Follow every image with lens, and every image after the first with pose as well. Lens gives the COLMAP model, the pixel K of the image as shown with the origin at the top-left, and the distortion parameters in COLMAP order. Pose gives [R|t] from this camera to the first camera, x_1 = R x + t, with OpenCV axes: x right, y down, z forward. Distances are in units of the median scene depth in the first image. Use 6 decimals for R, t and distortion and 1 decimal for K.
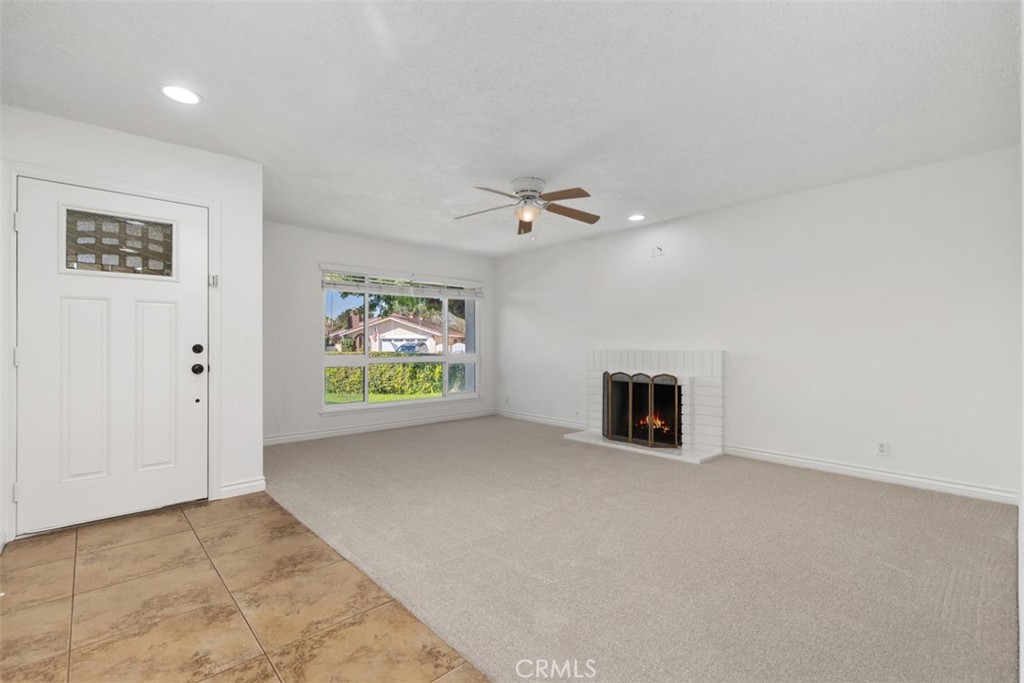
lens RADIAL K [[462.4, 0, 514.2], [0, 462.4, 342.4], [0, 0, 1]] dist [0.005132, -0.001466]
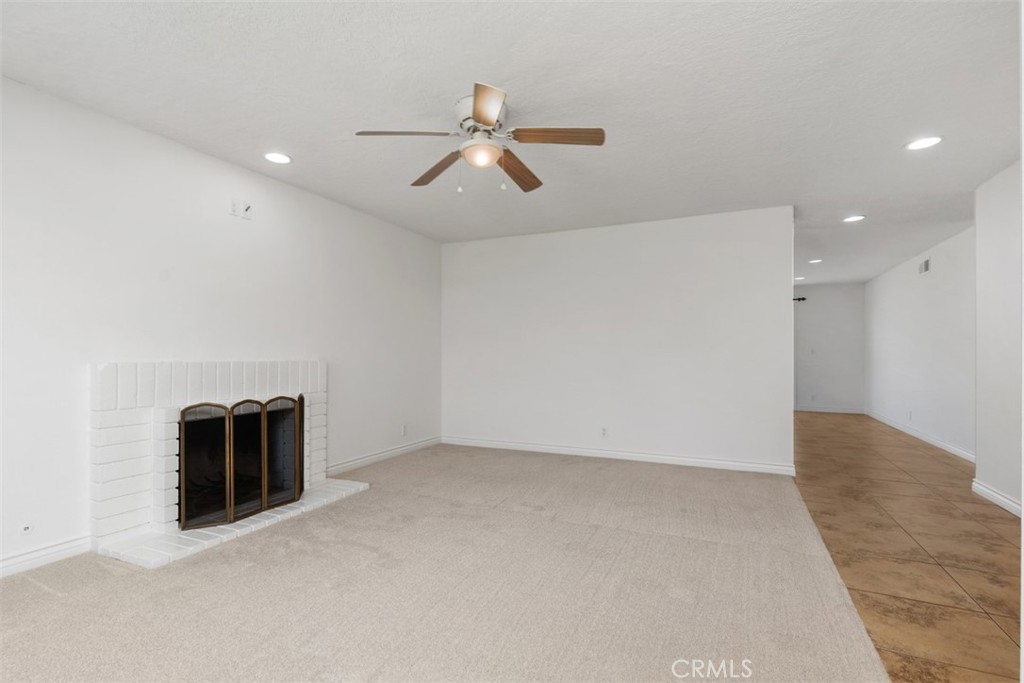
lens RADIAL K [[482.6, 0, 512.3], [0, 482.6, 350.2], [0, 0, 1]] dist [-0.004358, -0.000430]
pose [[-0.385215, 0.001988, 0.922825, -0.552327], [-0.004210, 0.999983, -0.003912, 0.002012], [-0.922817, -0.005392, -0.385201, 1.104332]]
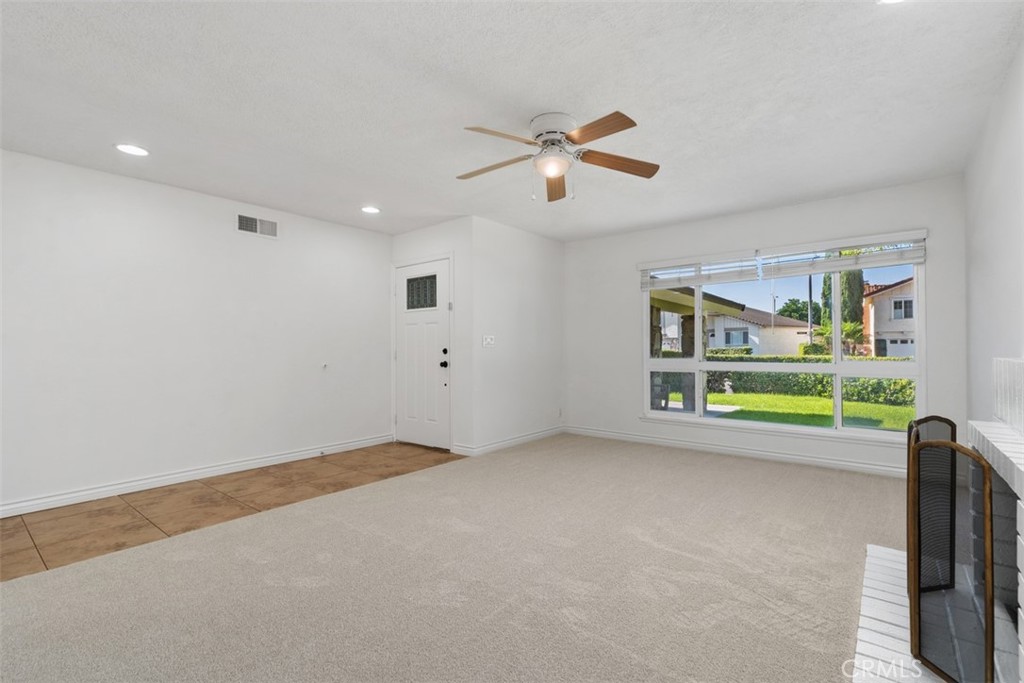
lens RADIAL K [[462.4, 0, 503.0], [0, 462.4, 343.8], [0, 0, 1]] dist [0.005132, -0.001466]
pose [[0.138955, -0.021386, -0.990068, 0.646915], [0.009467, 0.999750, -0.020266, 0.017723], [0.990253, -0.006557, 0.139123, 0.740480]]
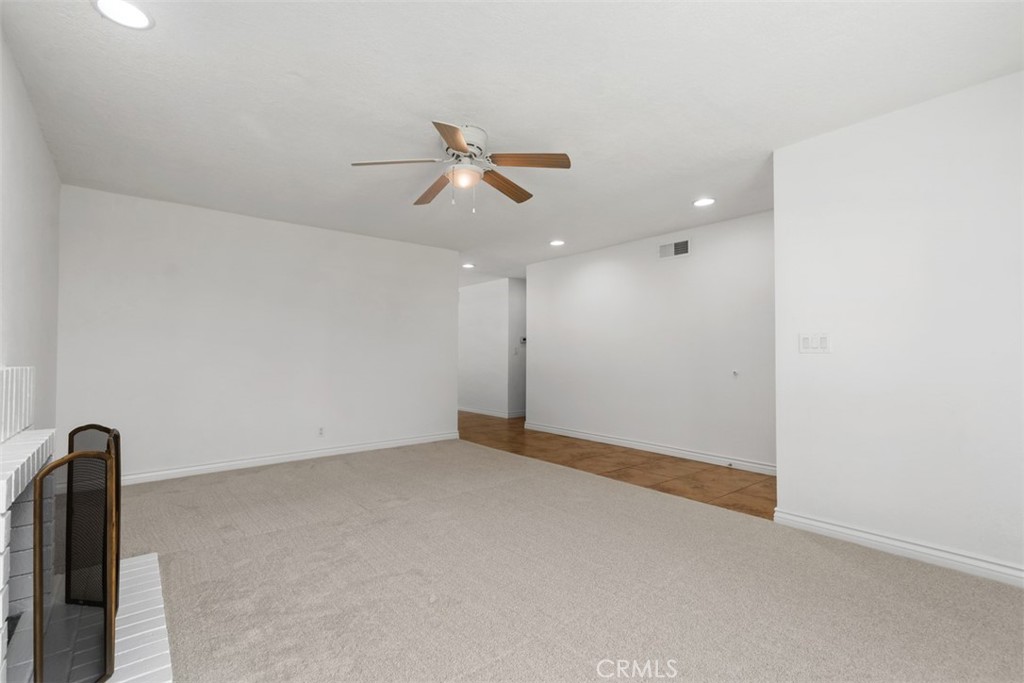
lens RADIAL K [[462.4, 0, 505.6], [0, 462.4, 343.7], [0, 0, 1]] dist [0.005132, -0.001466]
pose [[-0.998538, -0.003626, 0.053930, -0.065345], [-0.004880, 0.999720, -0.023145, 0.004583], [-0.053831, -0.023375, -0.998276, 1.558541]]
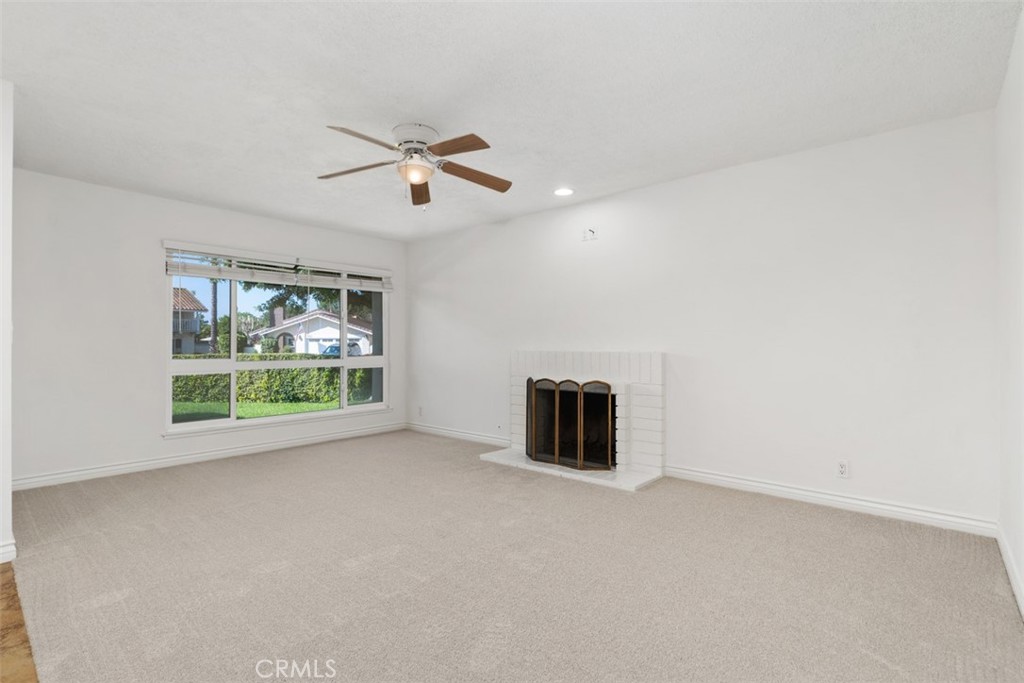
lens RADIAL K [[482.6, 0, 519.9], [0, 482.6, 340.3], [0, 0, 1]] dist [-0.004358, -0.000430]
pose [[0.992724, -0.000340, 0.120413, 0.099814], [0.000877, 0.999990, -0.004407, -0.000236], [-0.120410, 0.004481, 0.992714, 0.185317]]
